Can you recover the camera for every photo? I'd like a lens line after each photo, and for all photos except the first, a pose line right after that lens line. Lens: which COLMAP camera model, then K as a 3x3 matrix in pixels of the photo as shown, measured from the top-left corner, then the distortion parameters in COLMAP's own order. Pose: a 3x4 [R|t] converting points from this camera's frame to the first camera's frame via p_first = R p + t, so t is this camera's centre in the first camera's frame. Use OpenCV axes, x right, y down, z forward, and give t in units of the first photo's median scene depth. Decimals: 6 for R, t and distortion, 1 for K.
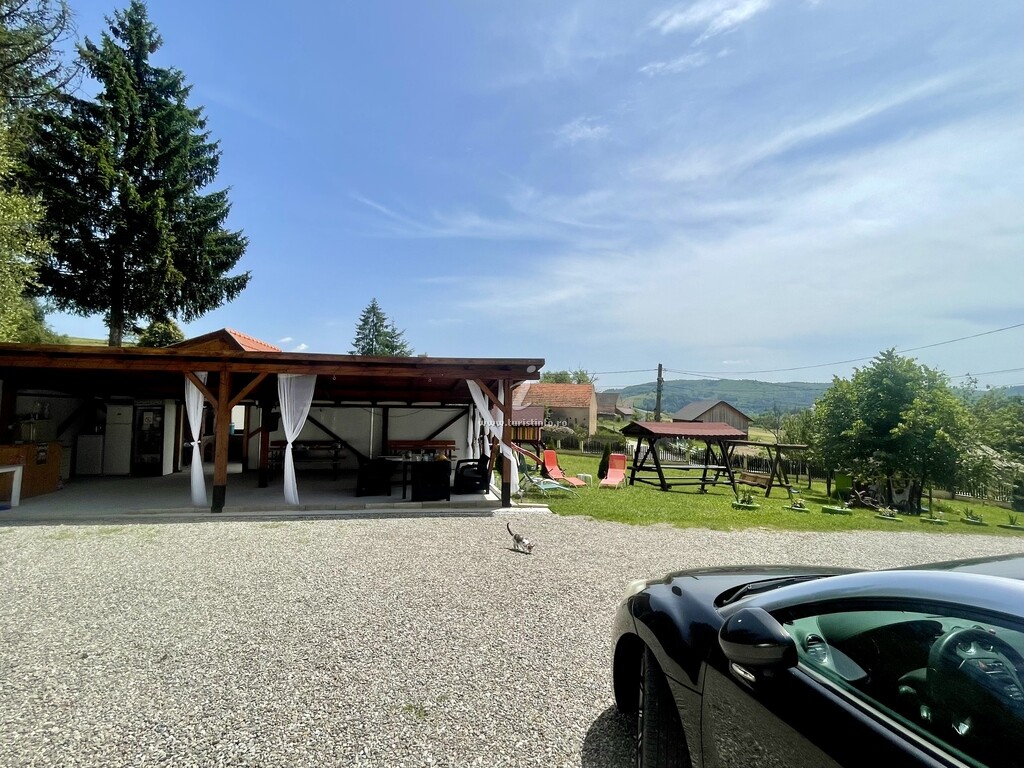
lens RADIAL K [[476.4, 0, 516.4], [0, 476.4, 387.9], [0, 0, 1]] dist [-0.001657, -0.000030]
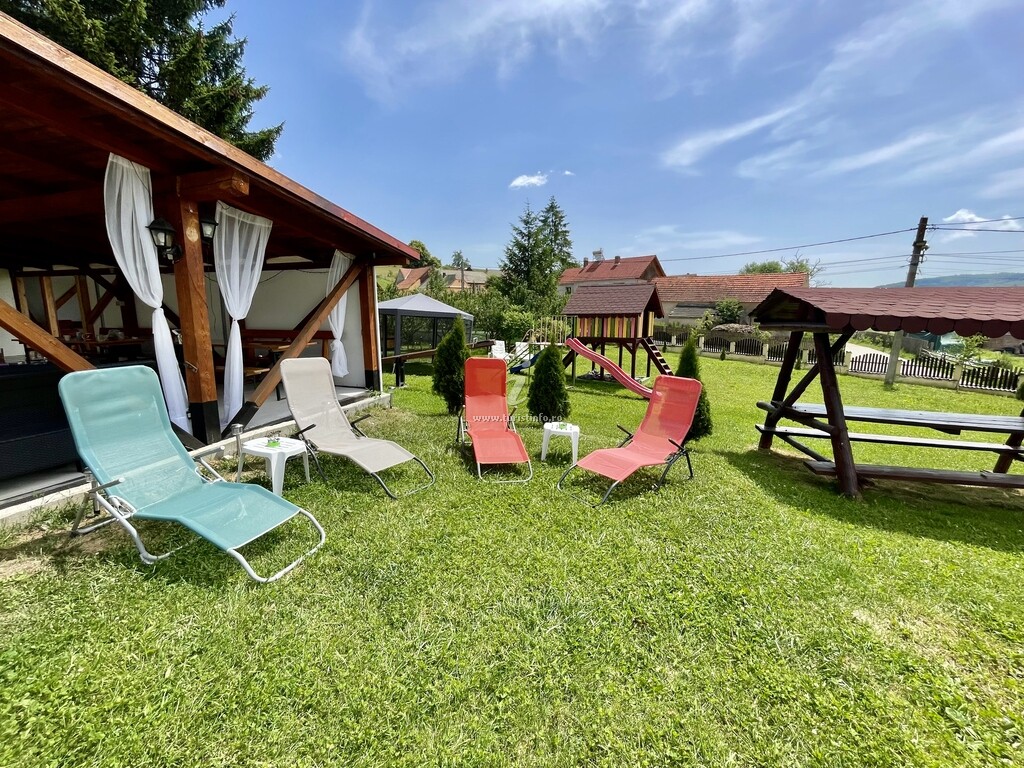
lens RADIAL K [[421.0, 0, 509.7], [0, 421.0, 389.2], [0, 0, 1]] dist [-0.002795, 0.000308]
pose [[0.889246, 0.066872, -0.452516, 0.091688], [0.034434, 0.976663, 0.211997, 0.030630], [0.456132, -0.204099, 0.866191, 0.260939]]
